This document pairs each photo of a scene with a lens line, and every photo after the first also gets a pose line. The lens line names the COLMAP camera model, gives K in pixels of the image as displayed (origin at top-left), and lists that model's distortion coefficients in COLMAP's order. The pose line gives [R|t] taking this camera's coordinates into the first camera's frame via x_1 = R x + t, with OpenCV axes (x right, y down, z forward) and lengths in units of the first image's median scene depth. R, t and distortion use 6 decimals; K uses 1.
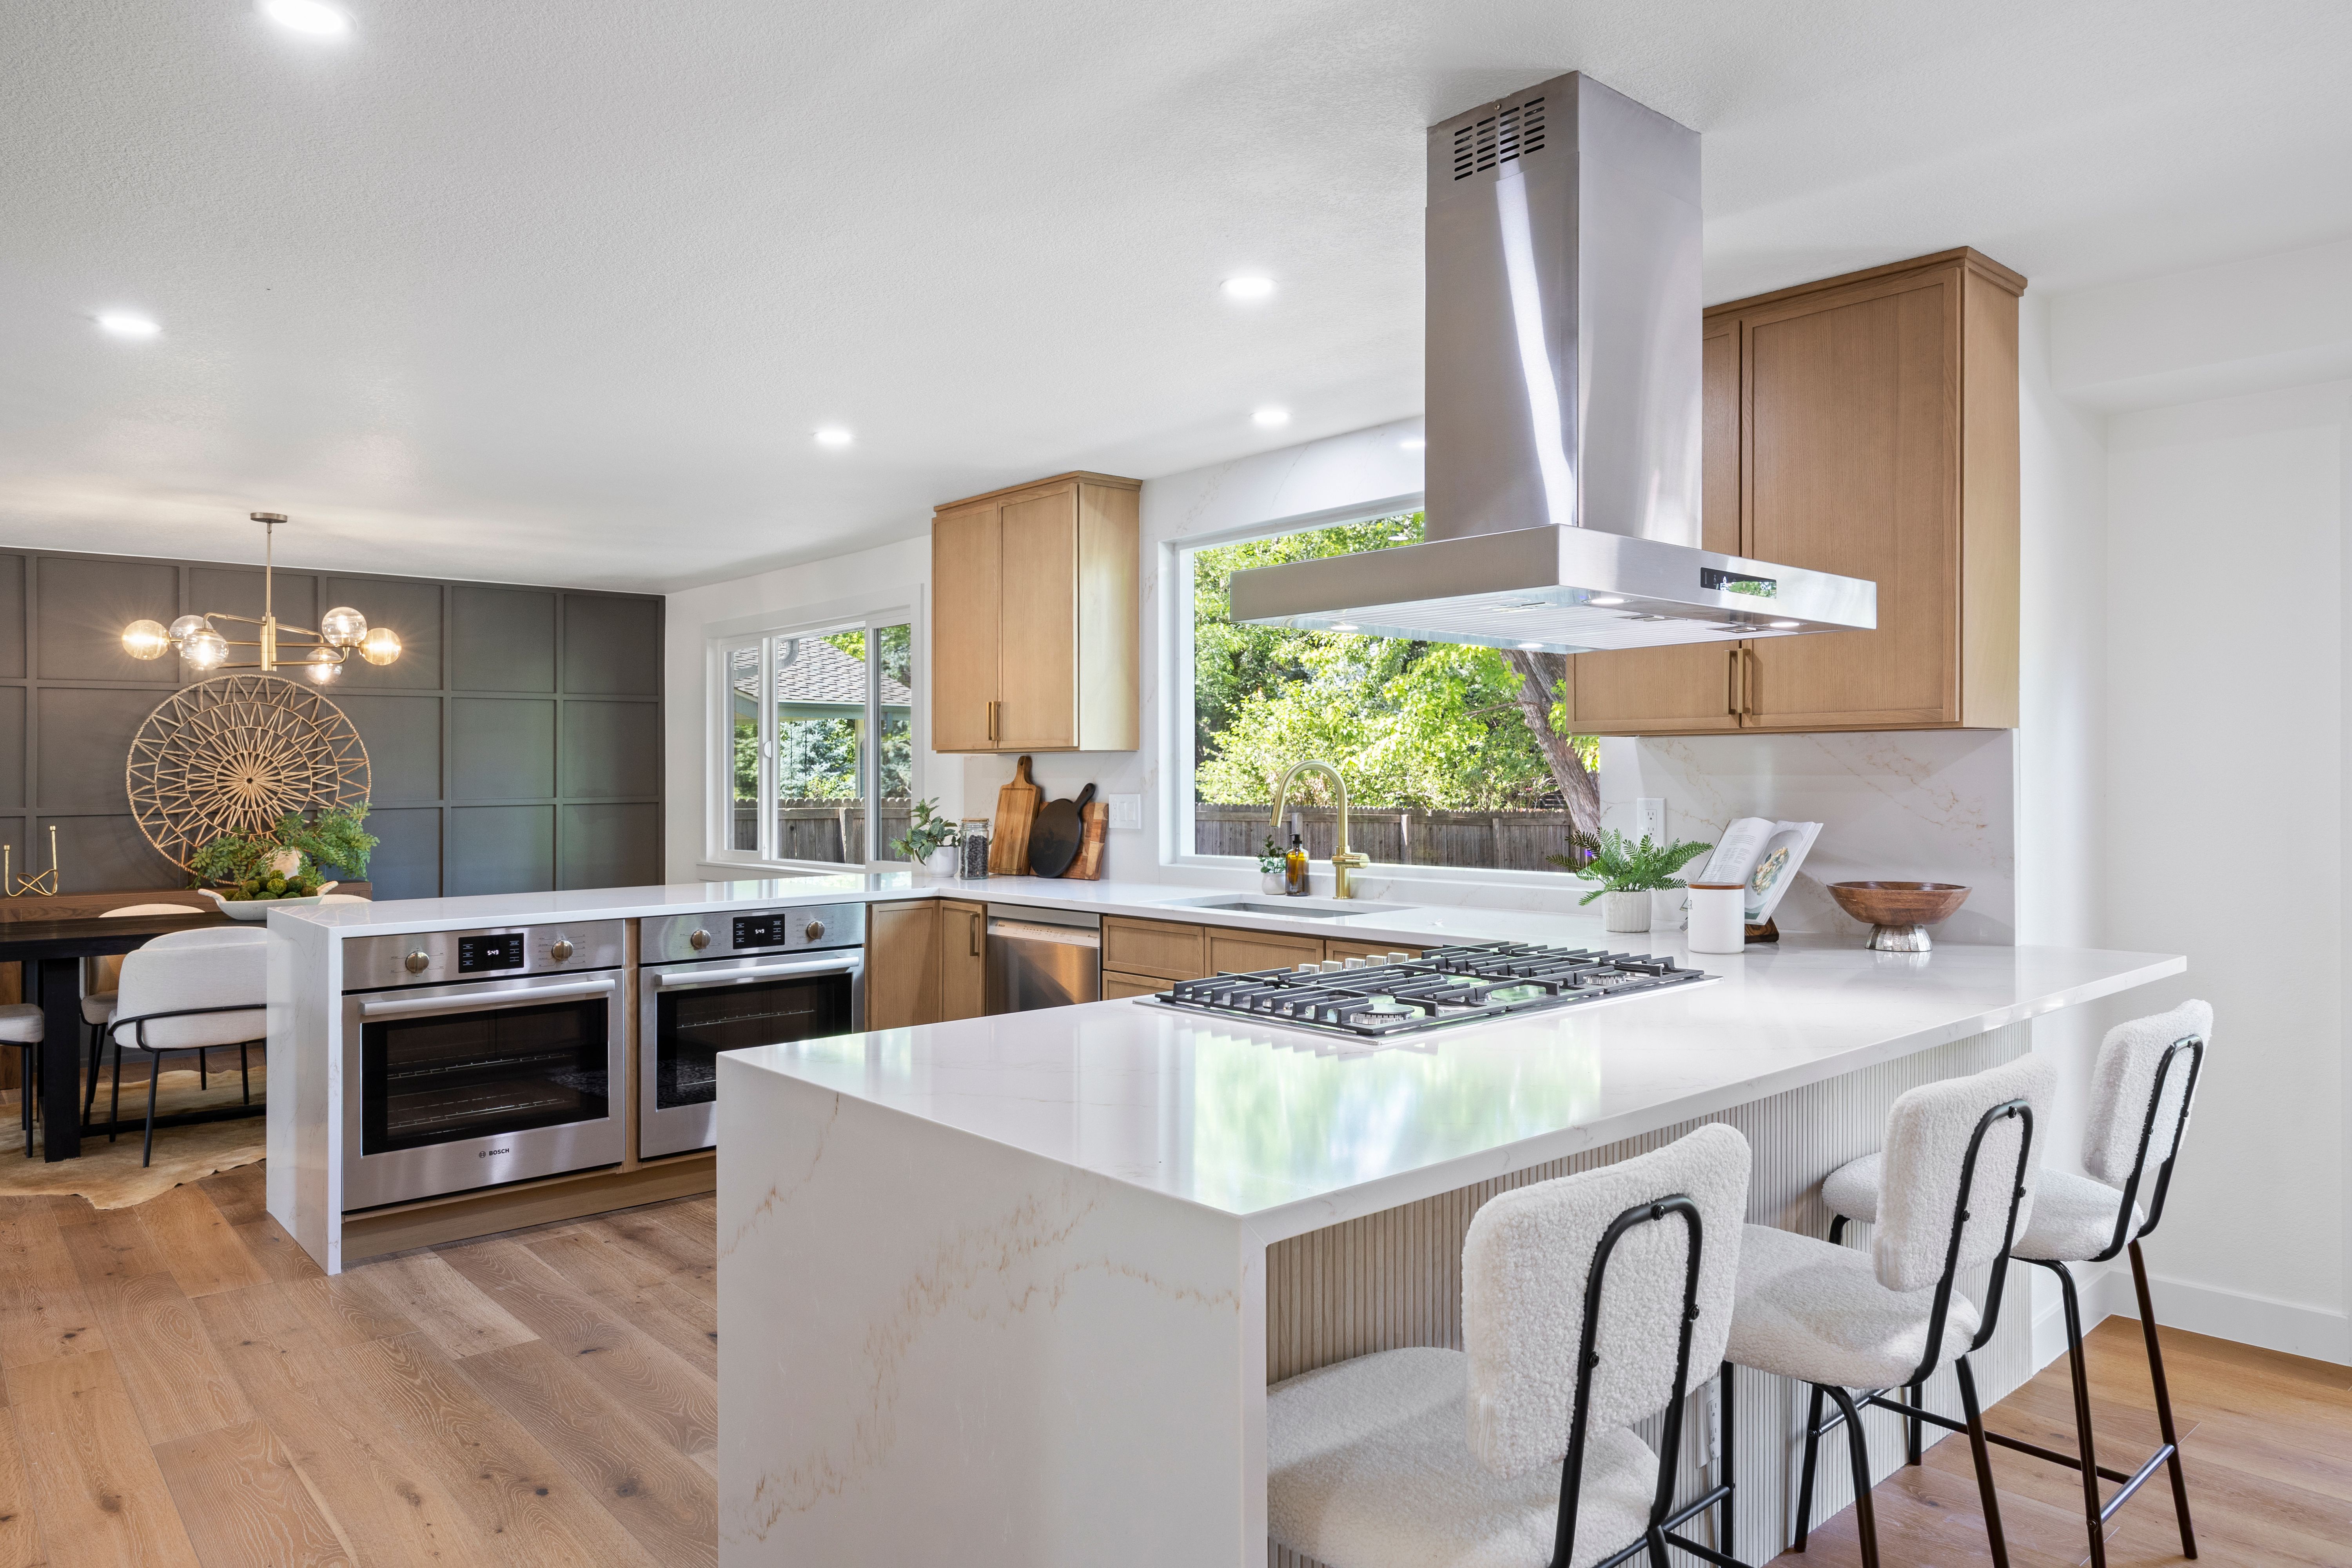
lens RADIAL K [[1494.3, 0, 1176.0], [0, 1494.3, 784.0], [0, 0, 1]] dist [-0.006618, -0.000527]
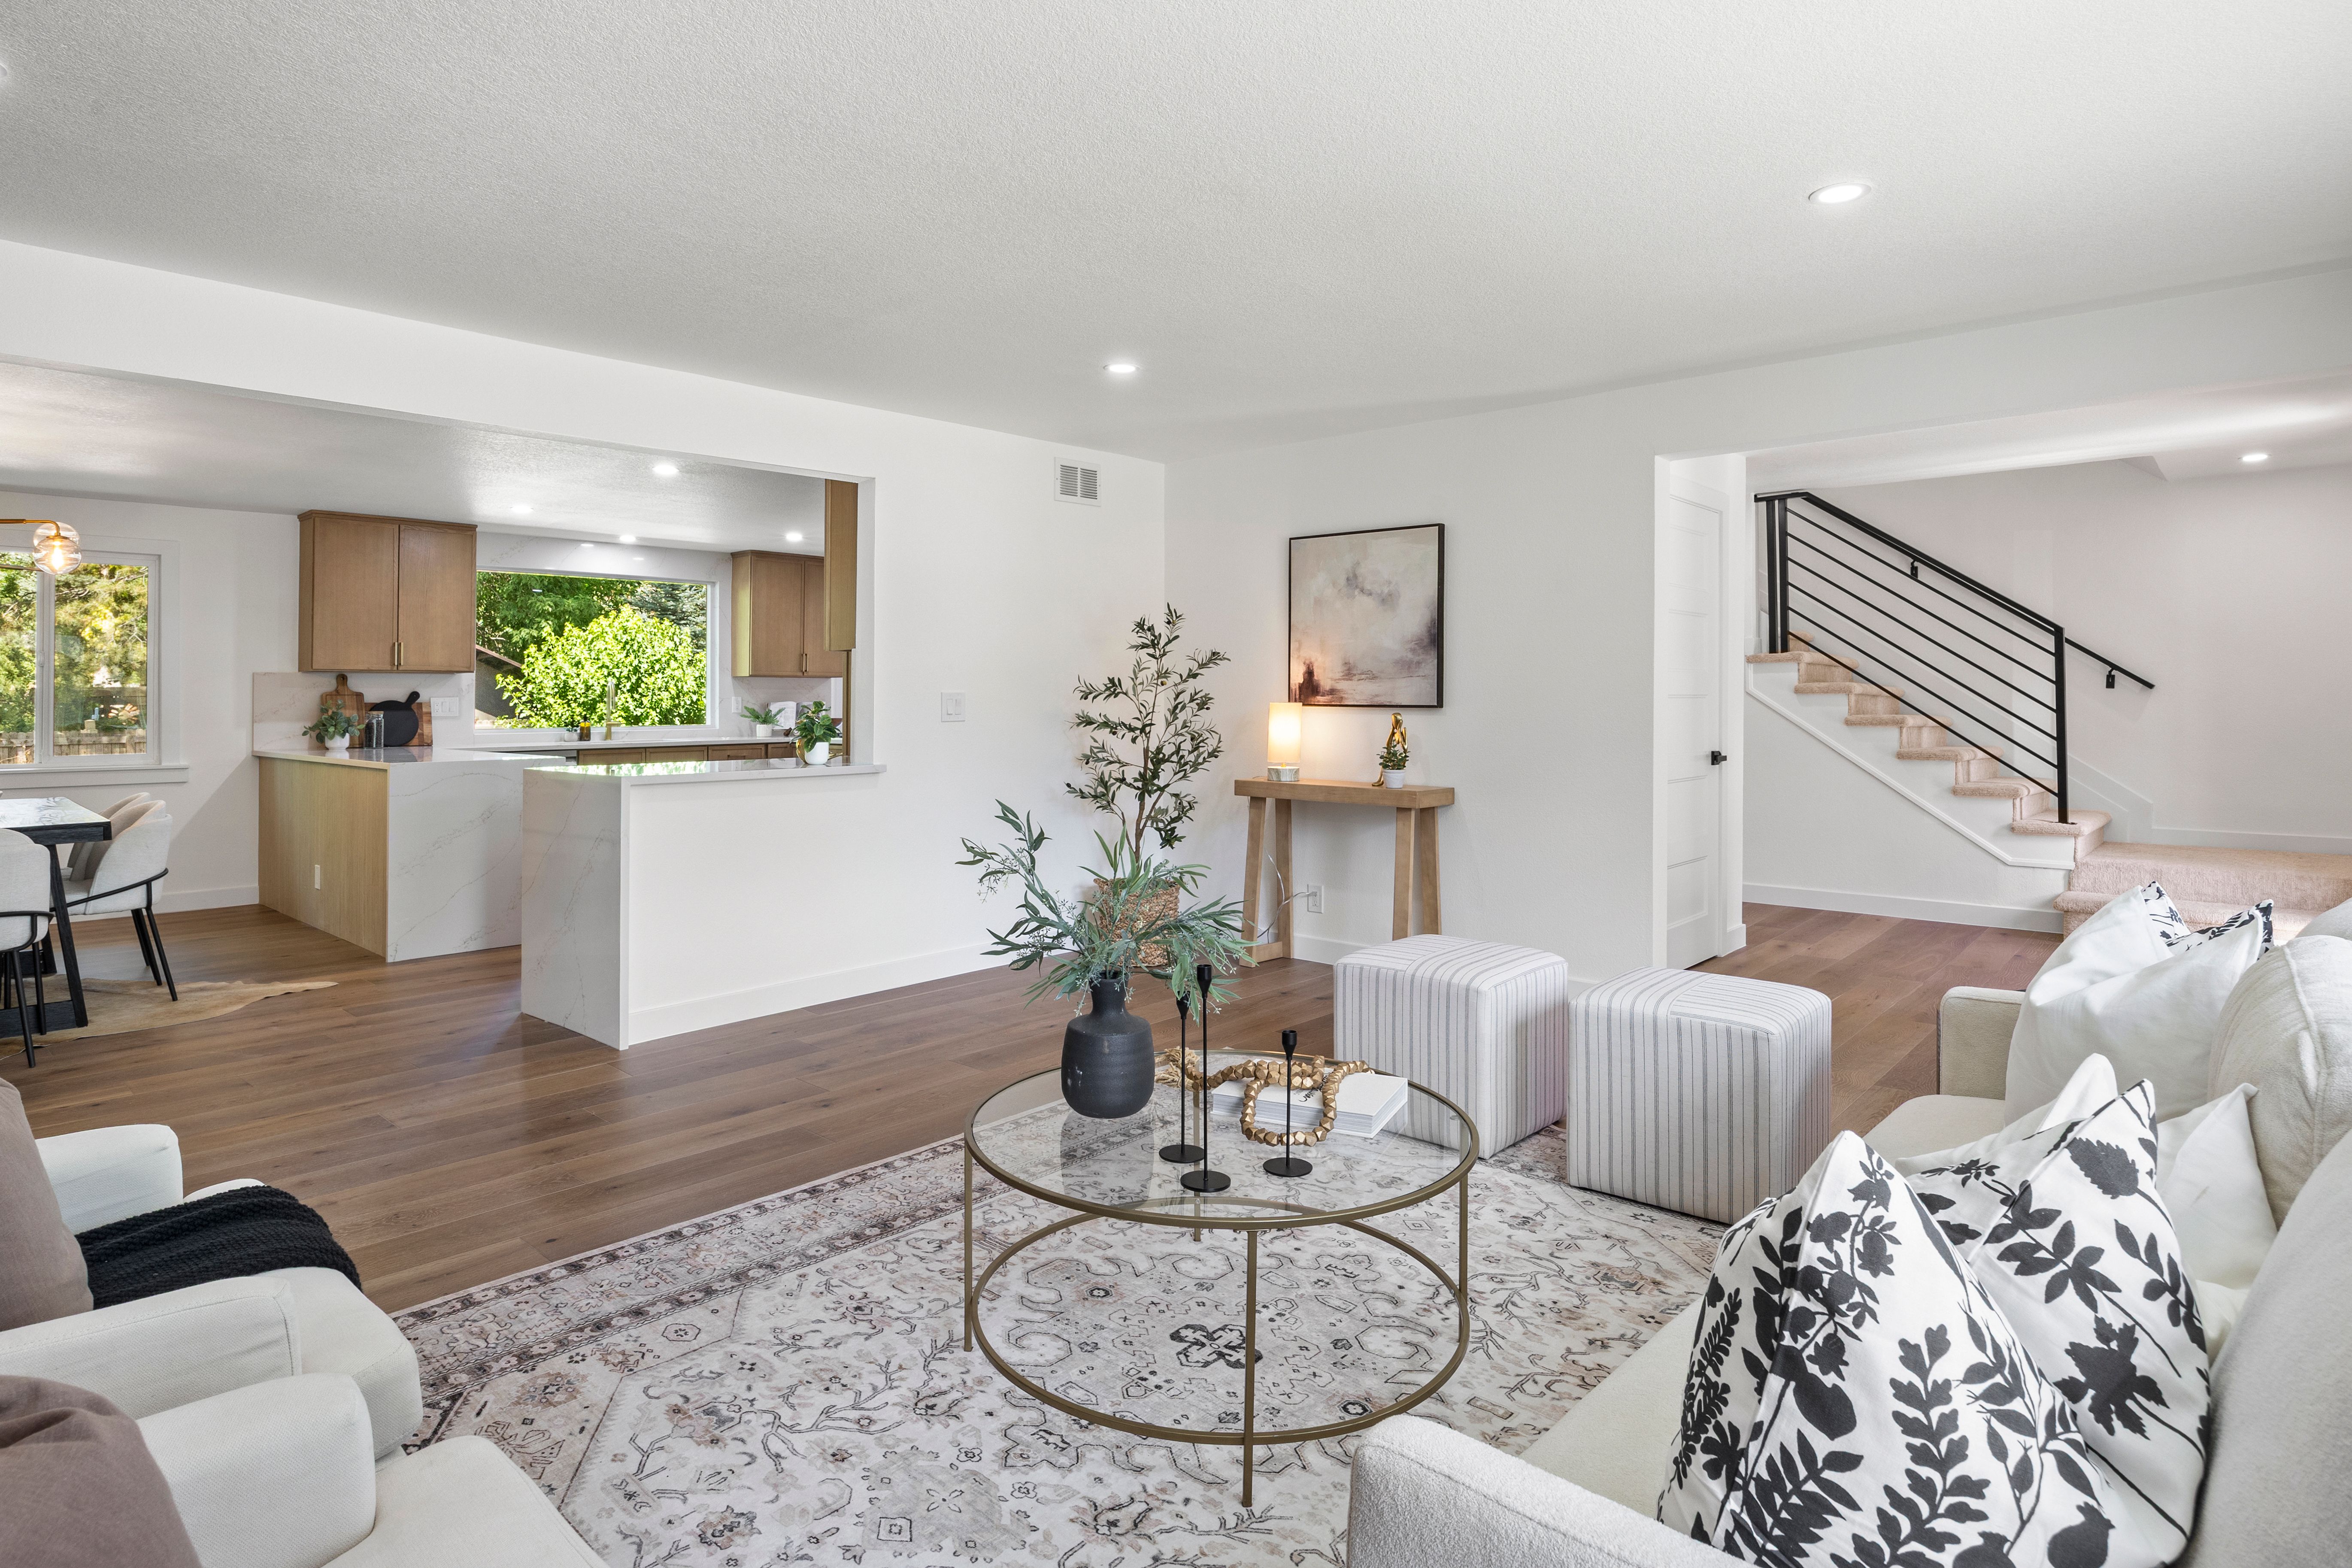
lens RADIAL K [[1258.7, 0, 1161.4], [0, 1258.7, 690.8], [0, 0, 1]] dist [-0.022196, 0.000482]
pose [[-0.119564, 0.015197, 0.992710, -1.606848], [0.013583, 0.999814, -0.013670, 0.030967], [-0.992734, 0.011849, -0.119749, 0.302919]]
